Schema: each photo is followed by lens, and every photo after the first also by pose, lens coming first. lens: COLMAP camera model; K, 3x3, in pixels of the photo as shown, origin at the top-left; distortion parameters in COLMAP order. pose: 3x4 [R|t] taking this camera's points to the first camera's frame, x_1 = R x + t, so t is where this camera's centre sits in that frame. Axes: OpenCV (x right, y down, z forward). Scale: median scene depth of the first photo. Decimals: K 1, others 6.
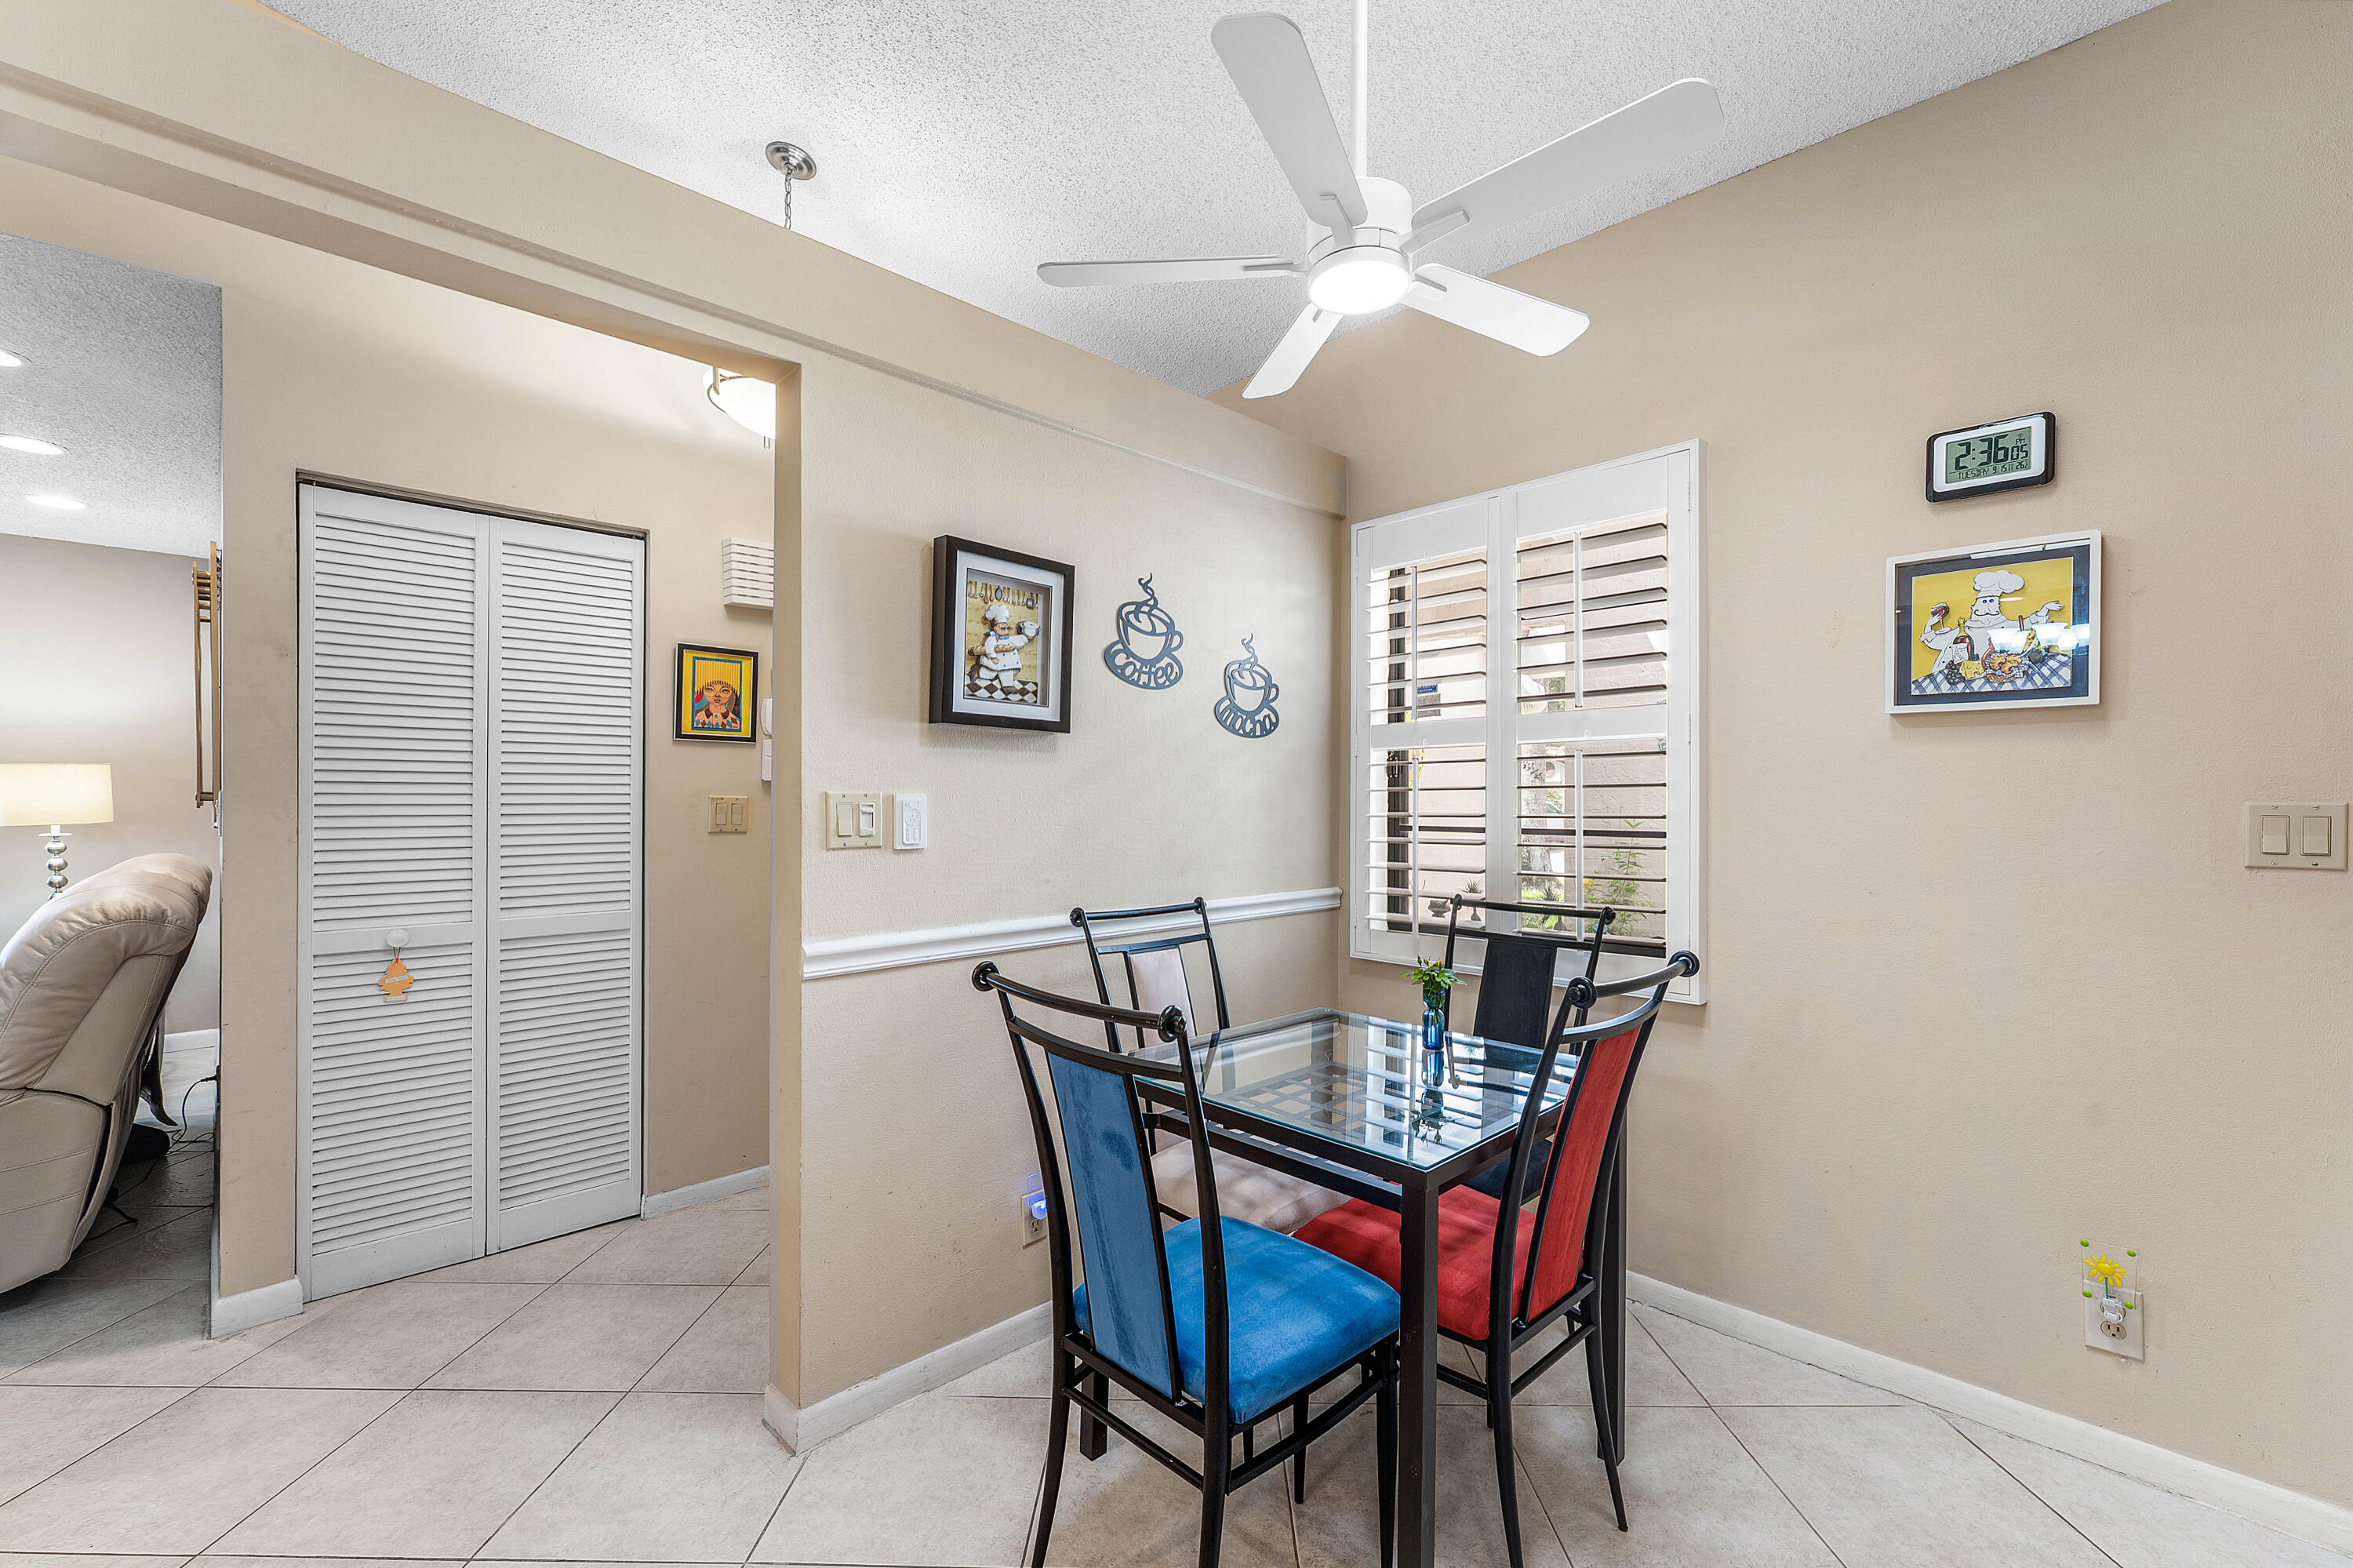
lens RADIAL K [[963.7, 0, 1184.3], [0, 963.7, 802.5], [0, 0, 1]] dist [-0.002188, 0.000085]
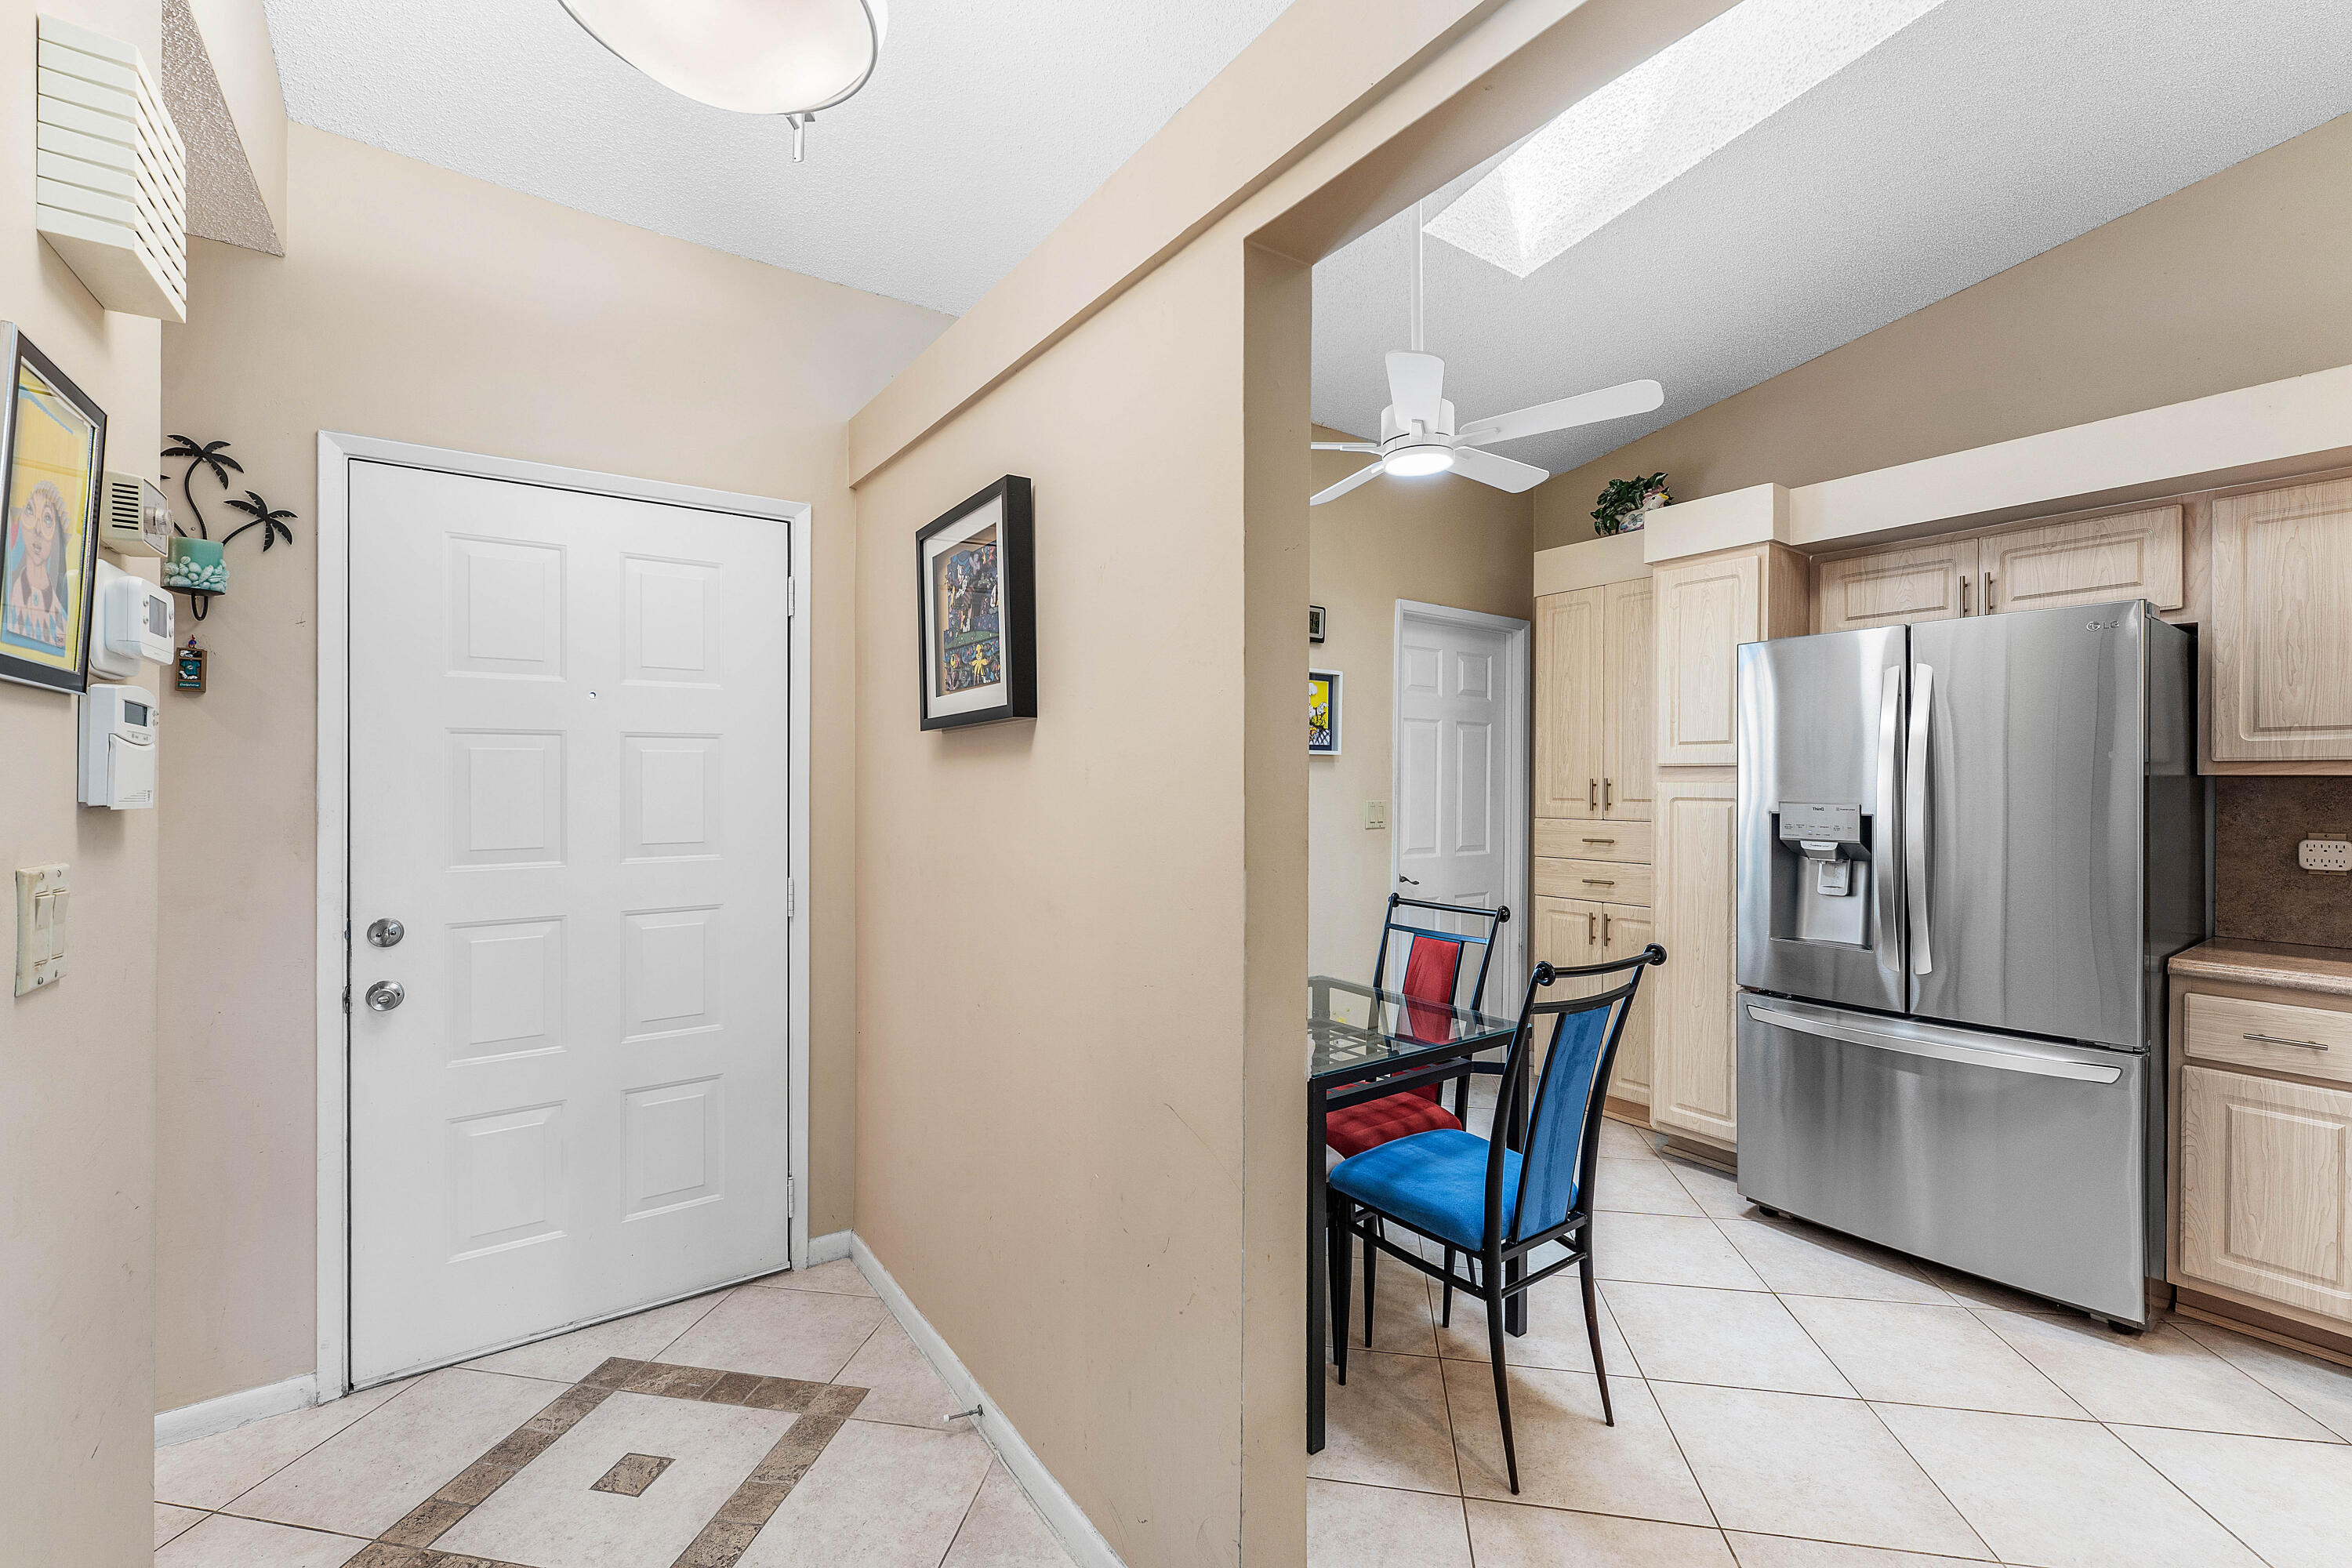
lens RADIAL K [[963.2, 0, 1181.9], [0, 963.2, 781.2], [0, 0, 1]] dist [-0.002188, 0.000085]
pose [[0.162344, -0.002636, 0.986731, -1.076886], [0.002475, 0.999994, 0.002264, -0.046995], [-0.986731, 0.002075, 0.162350, 0.921747]]
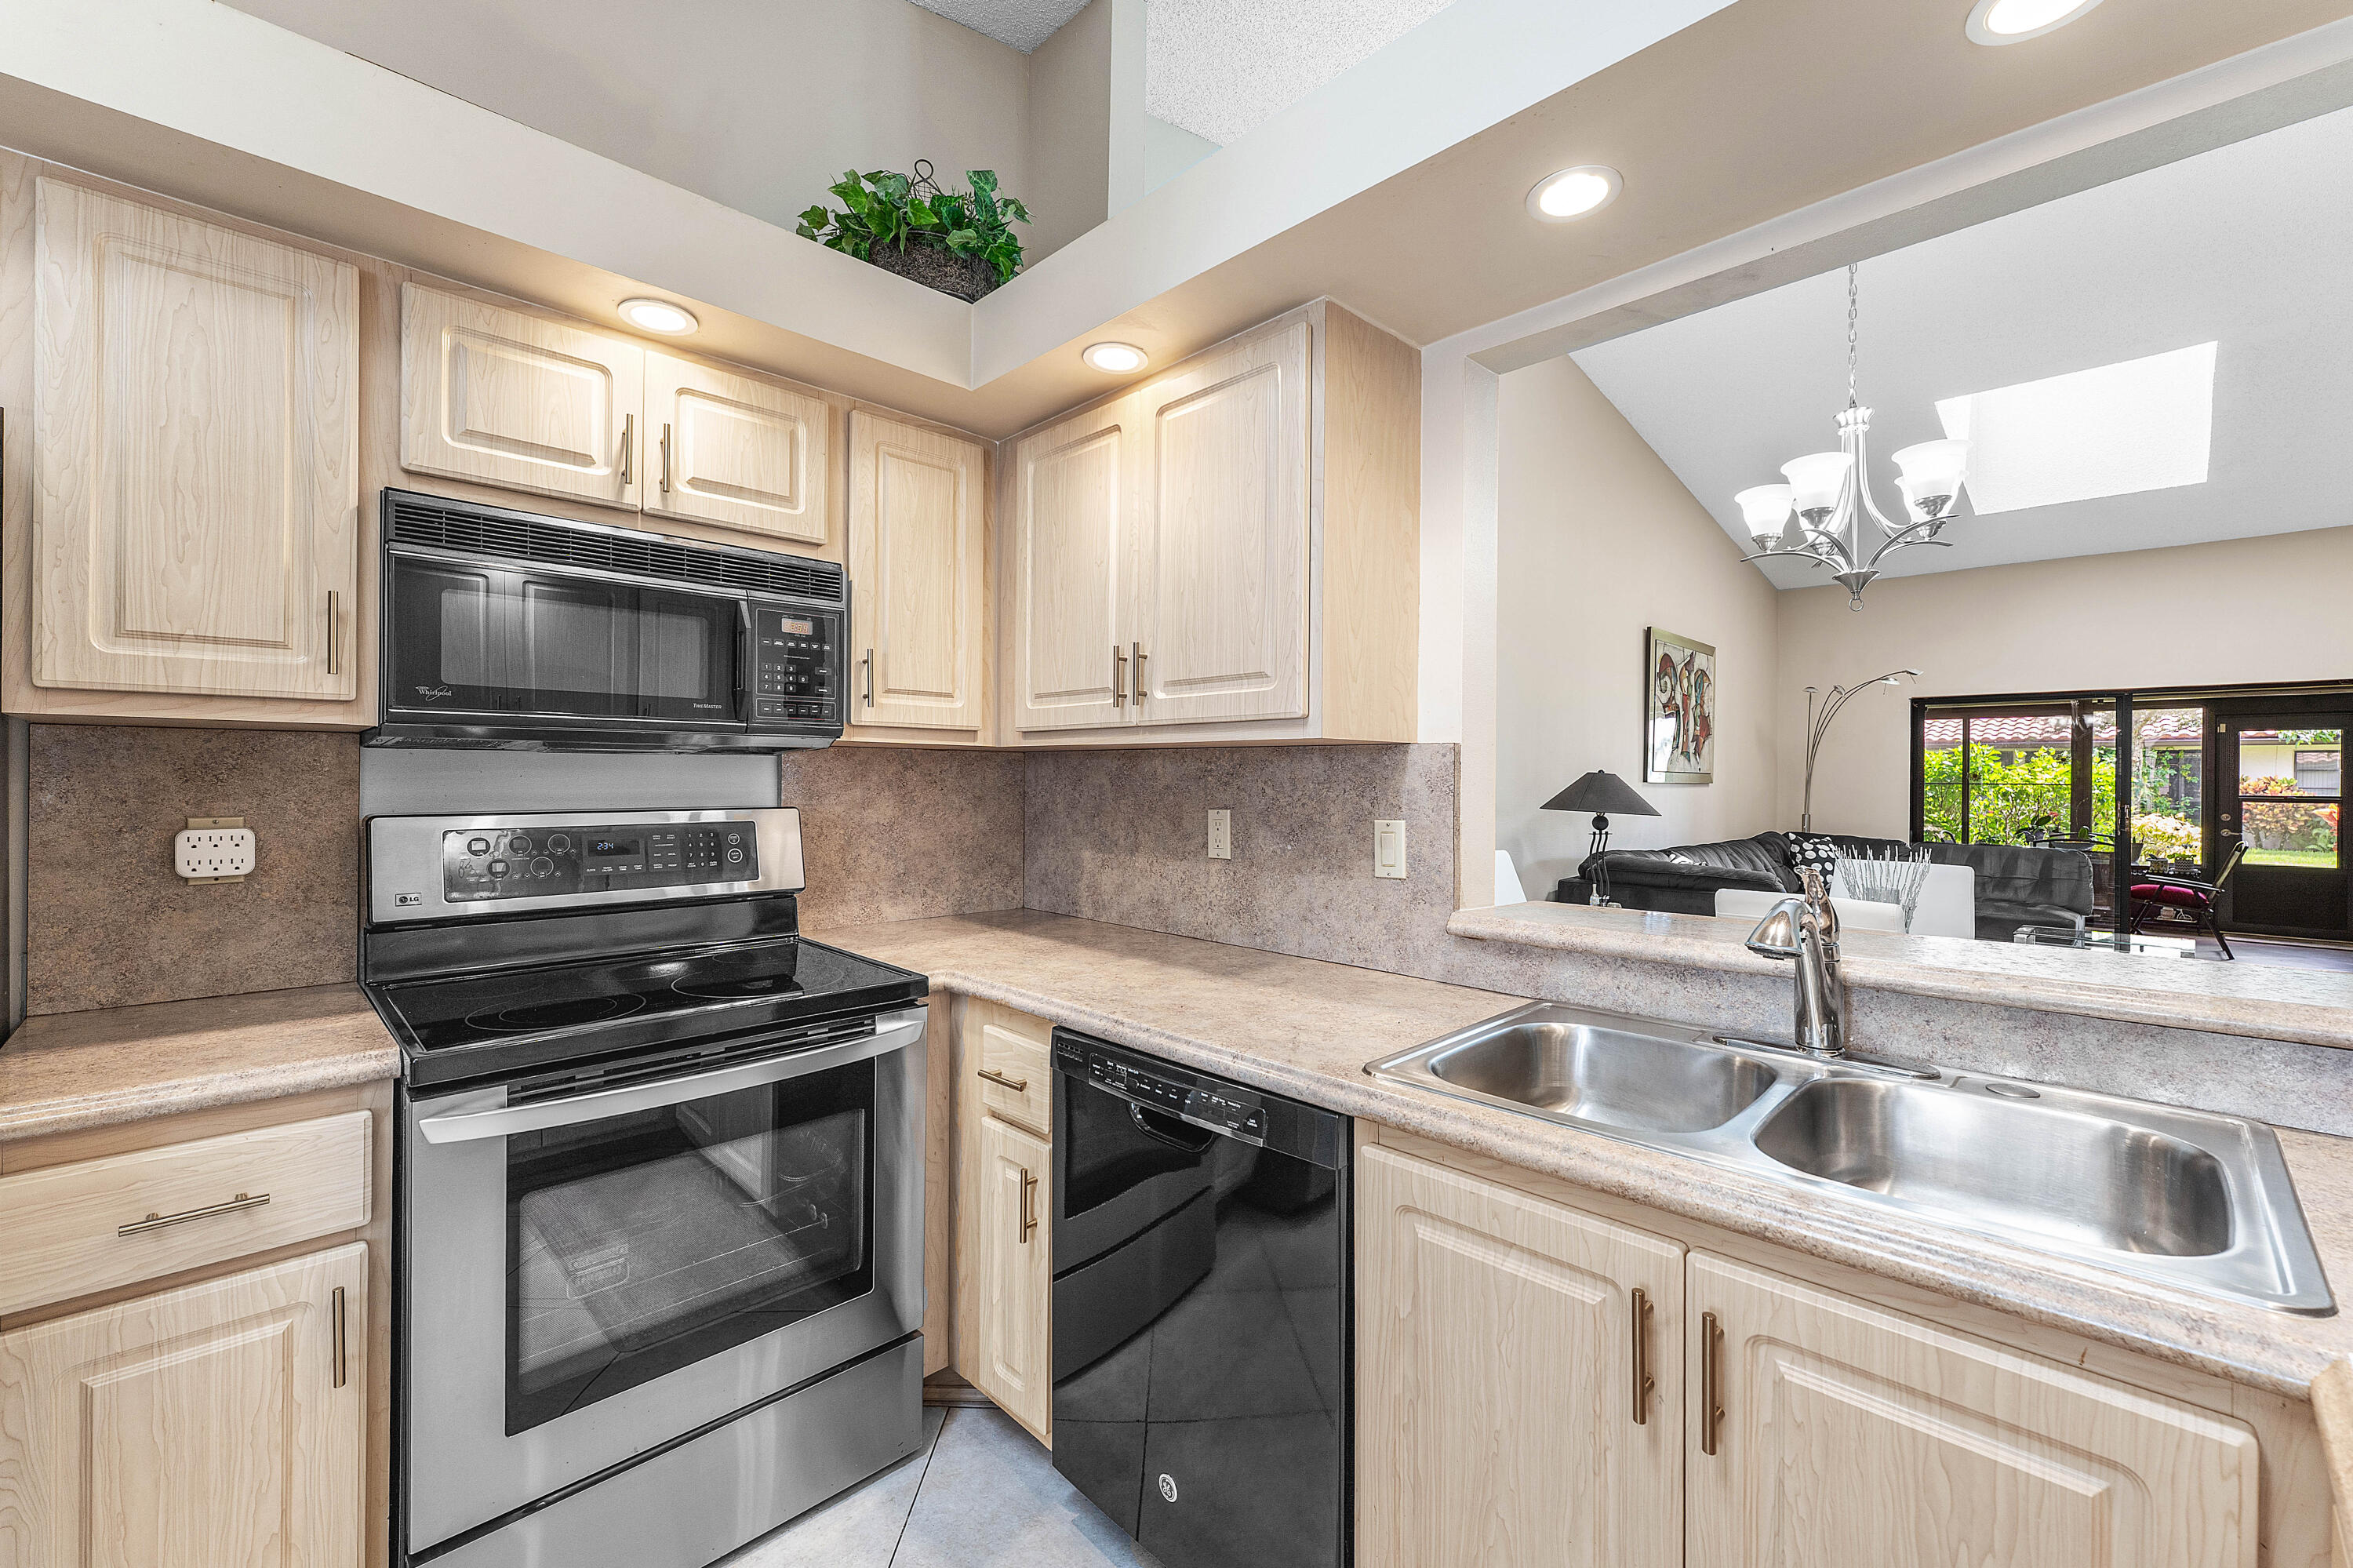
lens RADIAL K [[963.7, 0, 1184.5], [0, 963.7, 780.0], [0, 0, 1]] dist [-0.002188, 0.000085]
pose [[-0.999956, -0.009219, -0.001745, -0.365767], [-0.009229, 0.999941, 0.005738, -0.014367], [0.001692, 0.005754, -0.999982, 0.424941]]
